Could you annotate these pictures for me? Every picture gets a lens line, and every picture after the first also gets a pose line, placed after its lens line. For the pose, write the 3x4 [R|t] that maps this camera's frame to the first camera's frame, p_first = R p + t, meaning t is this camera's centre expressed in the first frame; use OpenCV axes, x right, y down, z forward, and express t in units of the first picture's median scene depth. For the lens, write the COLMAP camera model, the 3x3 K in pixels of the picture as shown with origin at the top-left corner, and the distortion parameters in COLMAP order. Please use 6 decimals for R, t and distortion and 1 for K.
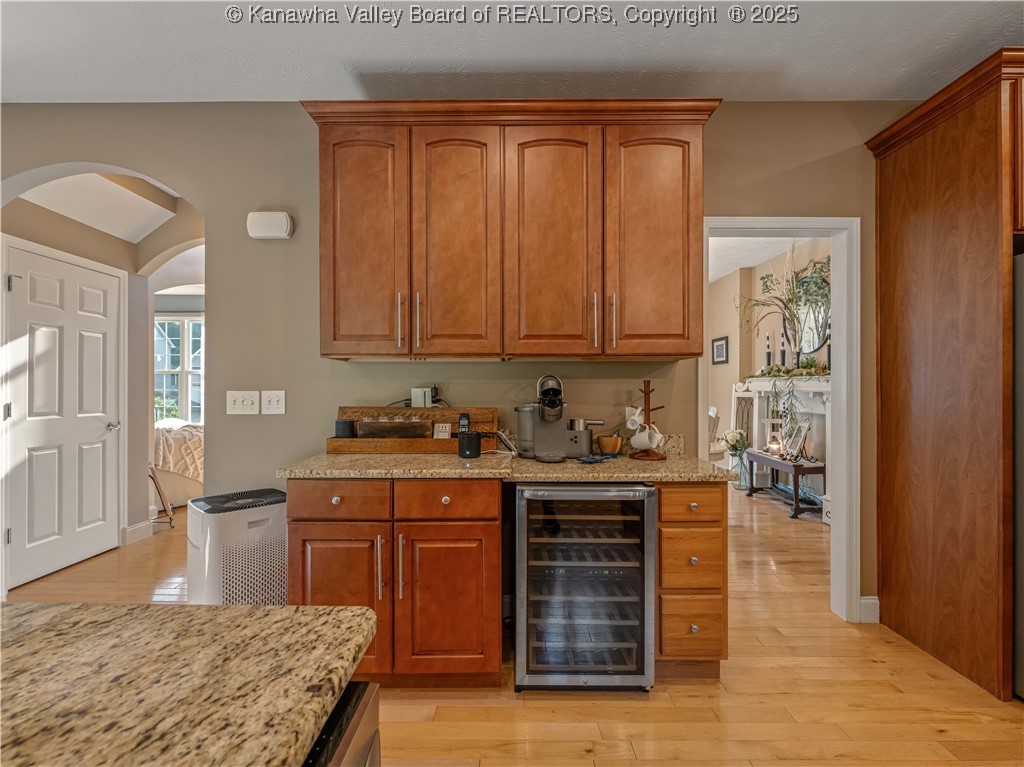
lens RADIAL K [[451.6, 0, 512.0], [0, 451.6, 383.5], [0, 0, 1]] dist [0.002724, 0.000211]
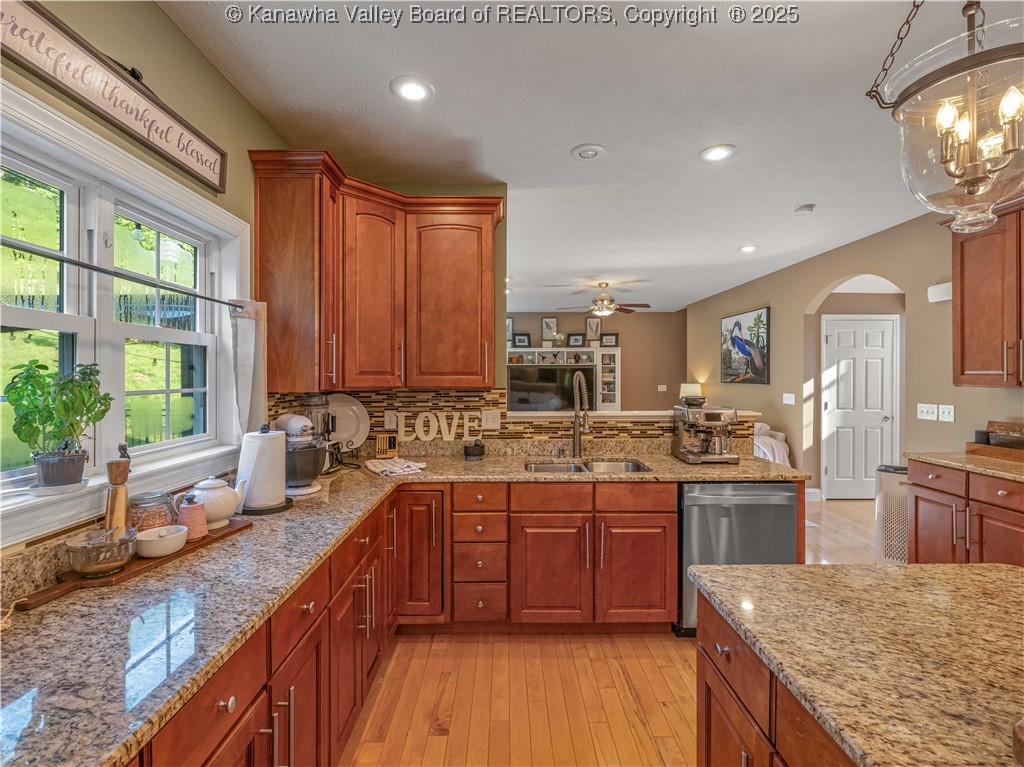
lens RADIAL K [[451.6, 0, 512.0], [0, 451.6, 383.5], [0, 0, 1]] dist [0.002724, 0.000211]
pose [[0.009930, 0.022115, -0.999706, 0.777757], [0.000993, 0.999755, 0.022126, -0.074887], [0.999950, -0.001212, 0.009905, -0.344838]]
